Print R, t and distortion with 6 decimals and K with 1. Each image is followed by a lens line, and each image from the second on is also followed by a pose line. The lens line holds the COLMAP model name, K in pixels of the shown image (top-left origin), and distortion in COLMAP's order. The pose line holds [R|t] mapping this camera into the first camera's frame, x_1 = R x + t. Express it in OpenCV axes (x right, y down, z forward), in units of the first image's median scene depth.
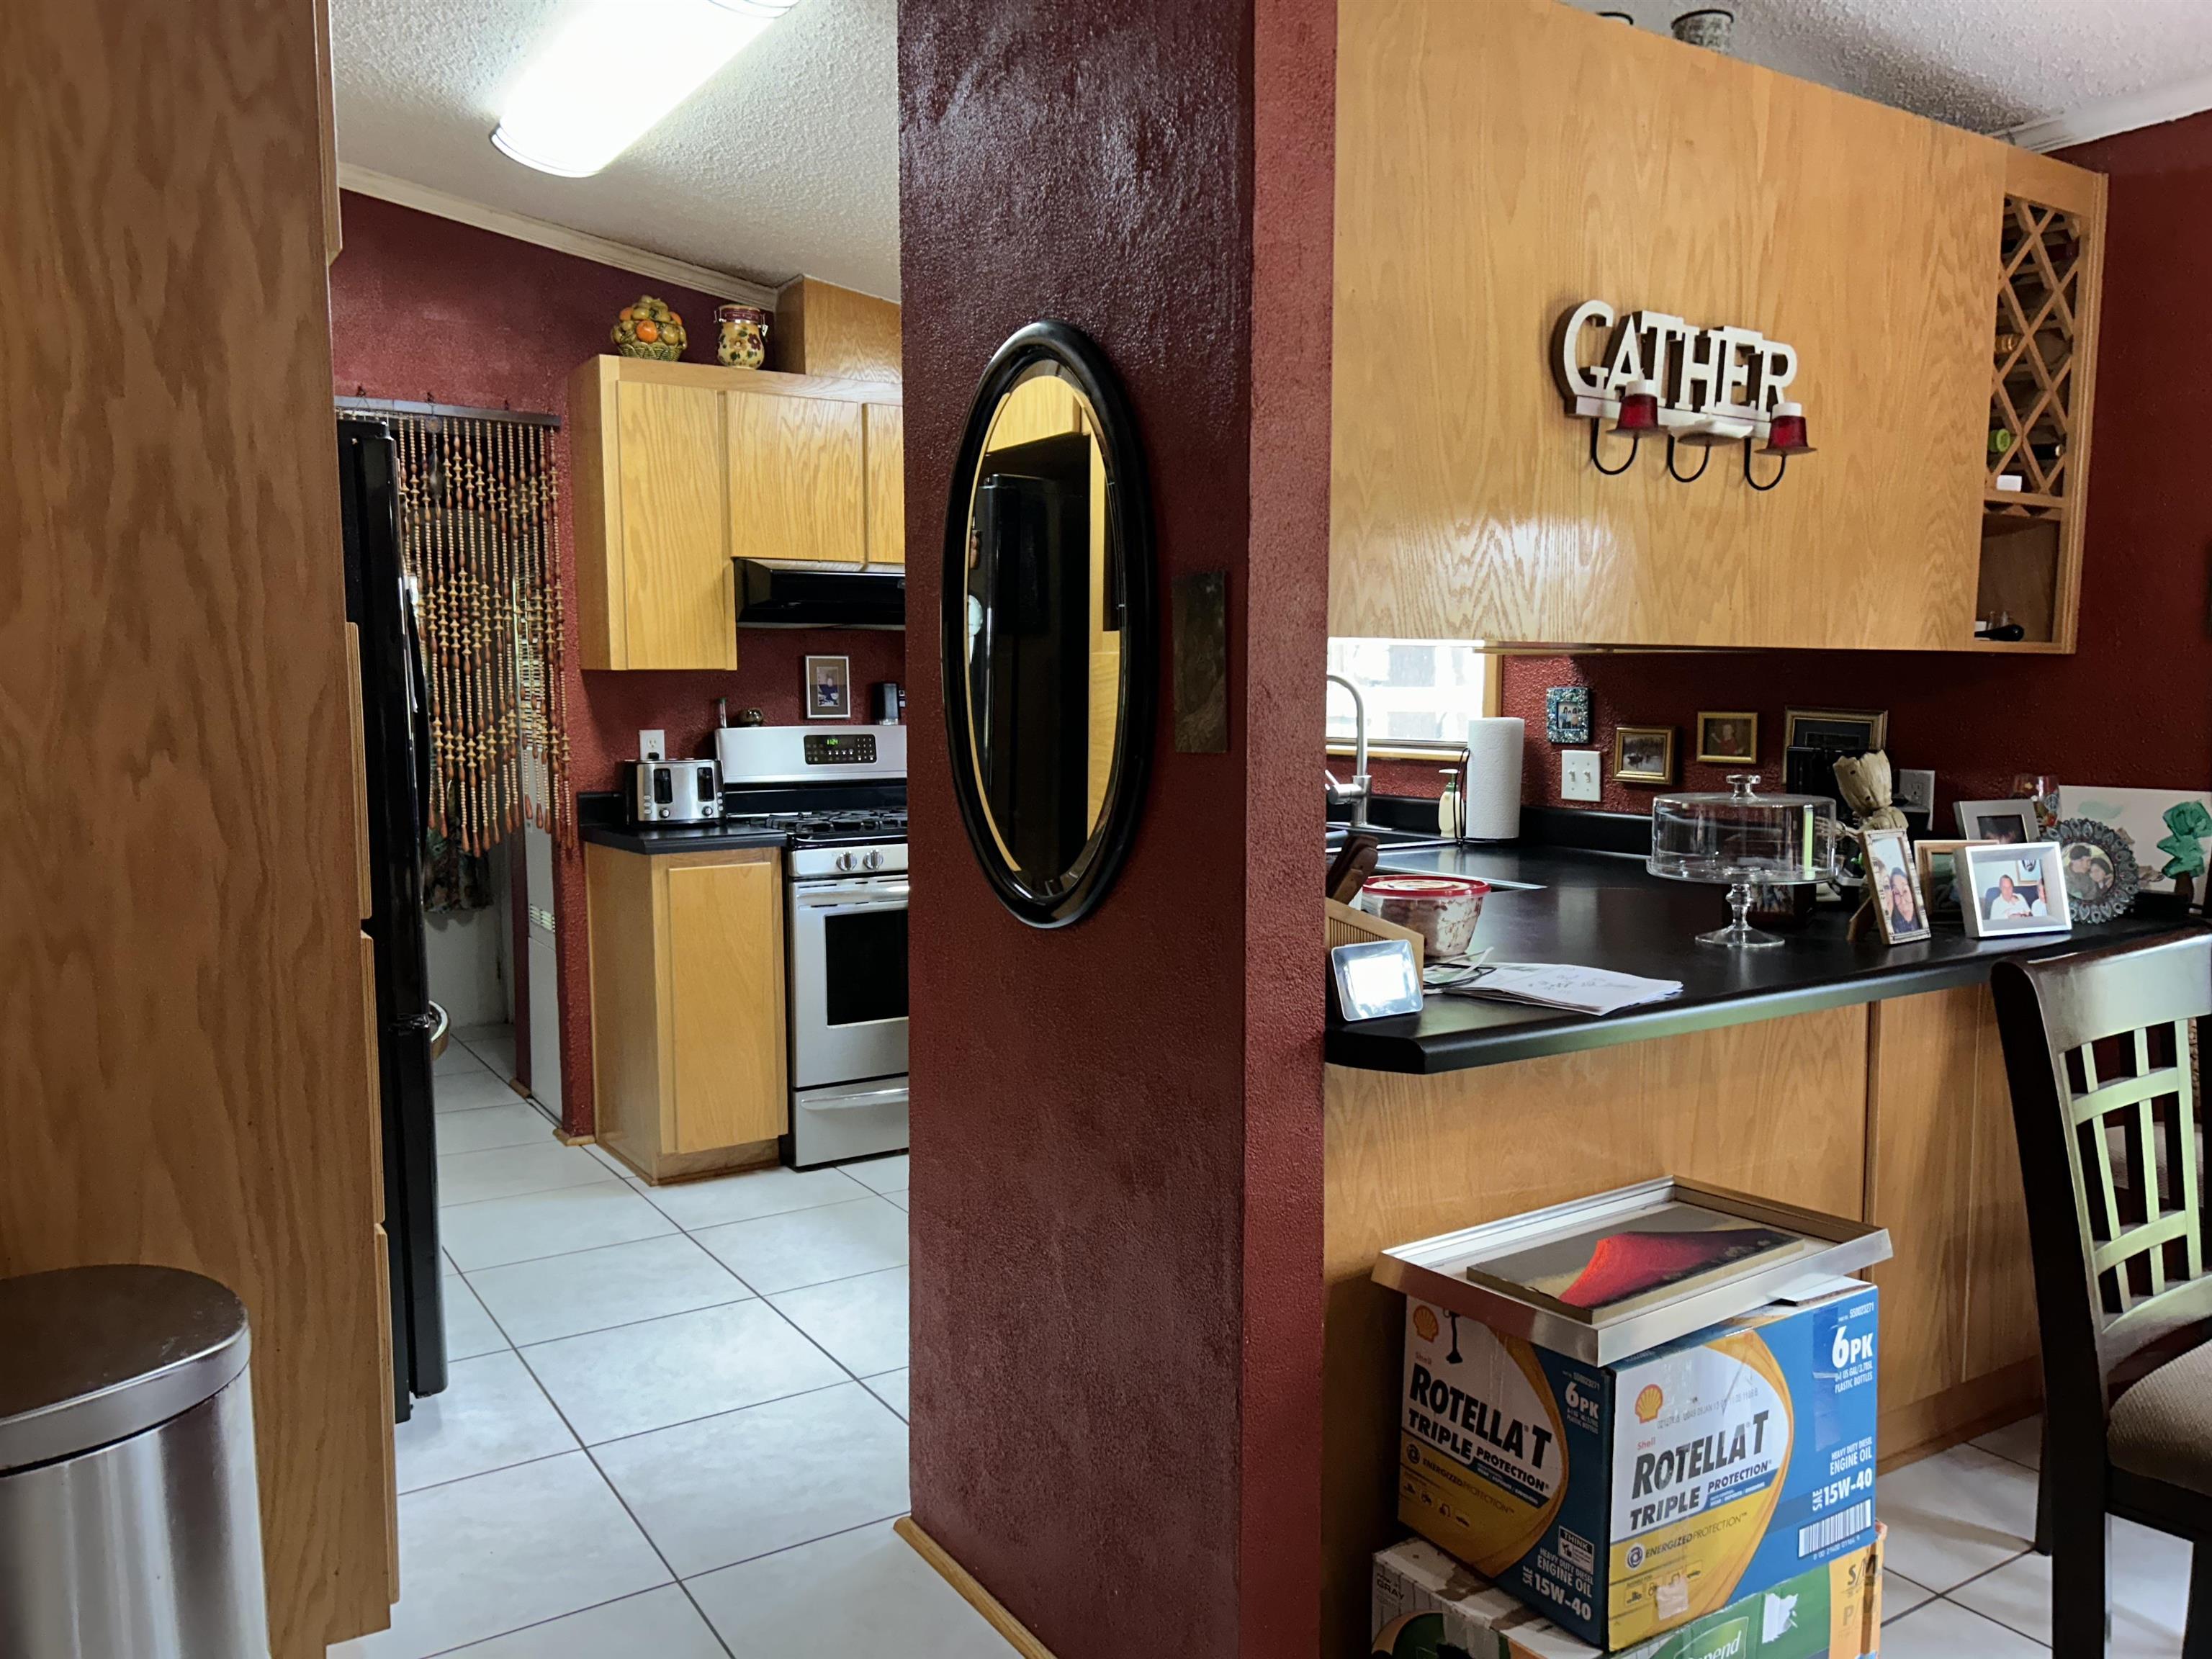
lens RADIAL K [[1662.7, 0, 1106.0], [0, 1662.7, 829.5], [0, 0, 1]] dist [0.058850, -0.062033]
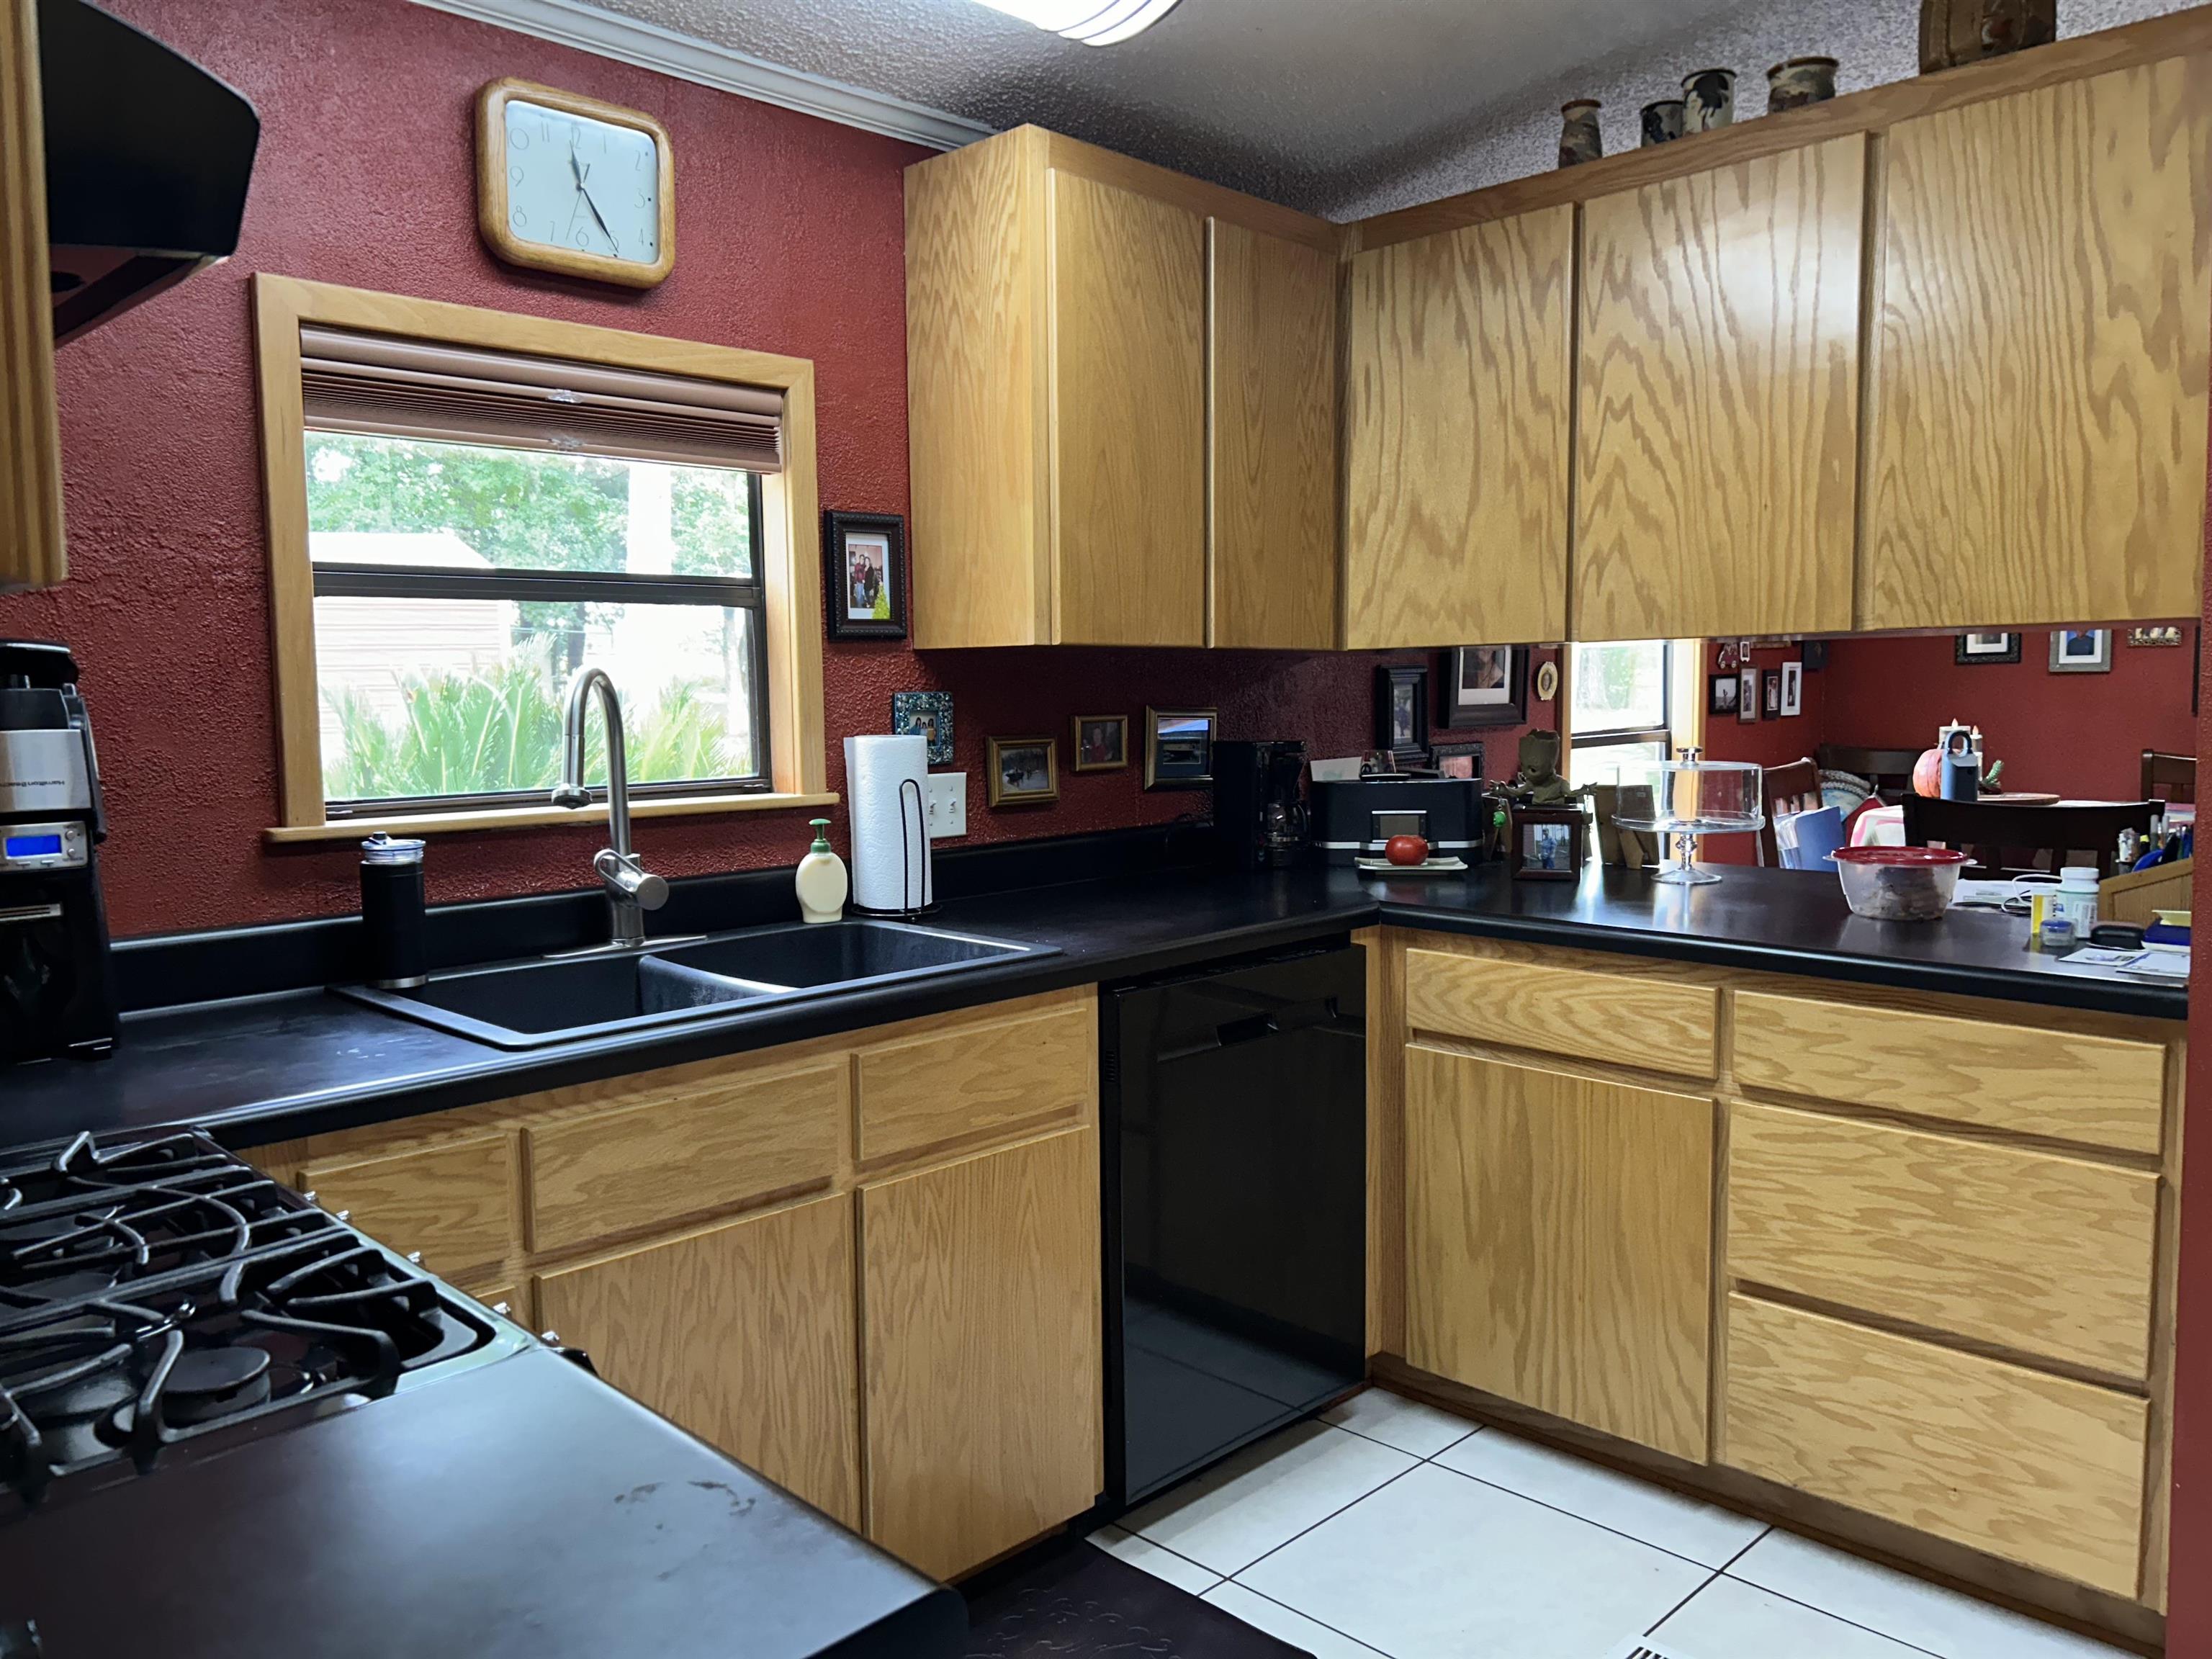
lens RADIAL K [[1662.7, 0, 1106.0], [0, 1662.7, 829.5], [0, 0, 1]] dist [0.058850, -0.062033]
pose [[-0.218597, -0.081318, 0.972421, -0.676263], [0.108367, 0.988335, 0.107009, -0.132365], [-0.969779, 0.128770, -0.207235, 1.489778]]
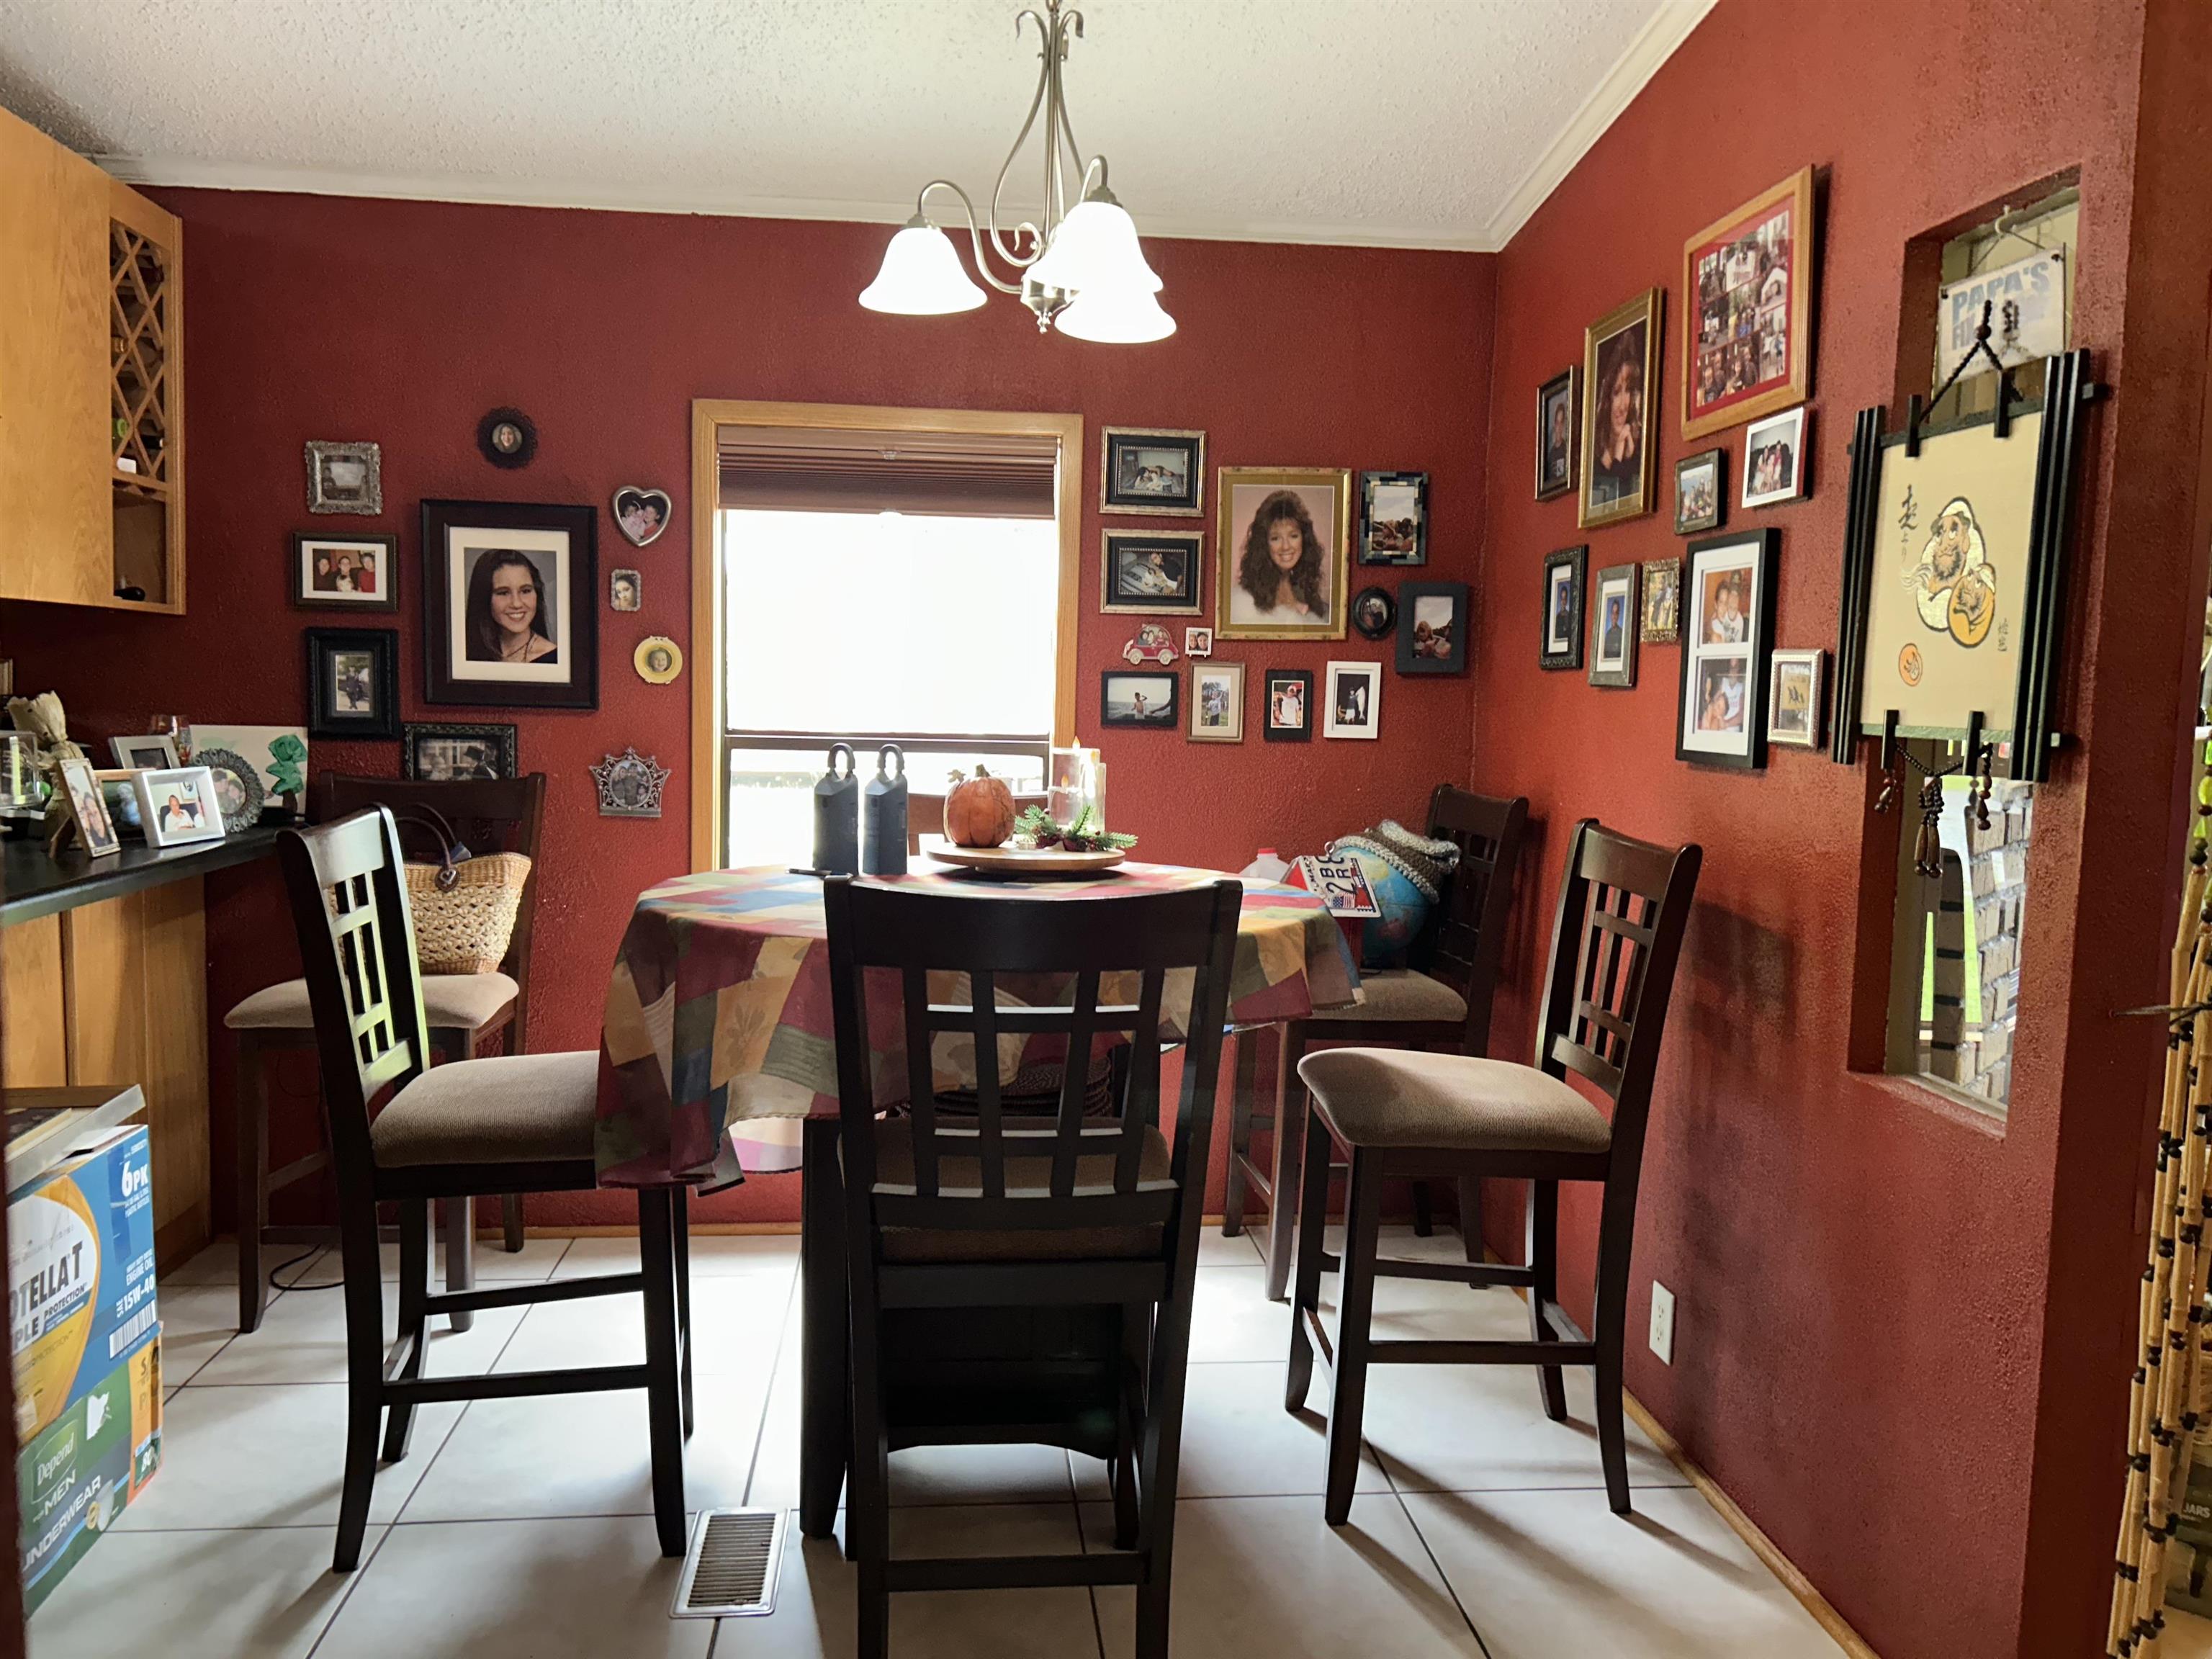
lens RADIAL K [[1662.7, 0, 1106.0], [0, 1662.7, 829.5], [0, 0, 1]] dist [0.058850, -0.062033]
pose [[0.444257, -0.068314, 0.893291, -0.241067], [0.054988, 0.997288, 0.048919, 0.028794], [-0.894210, 0.027388, 0.446809, -0.133809]]
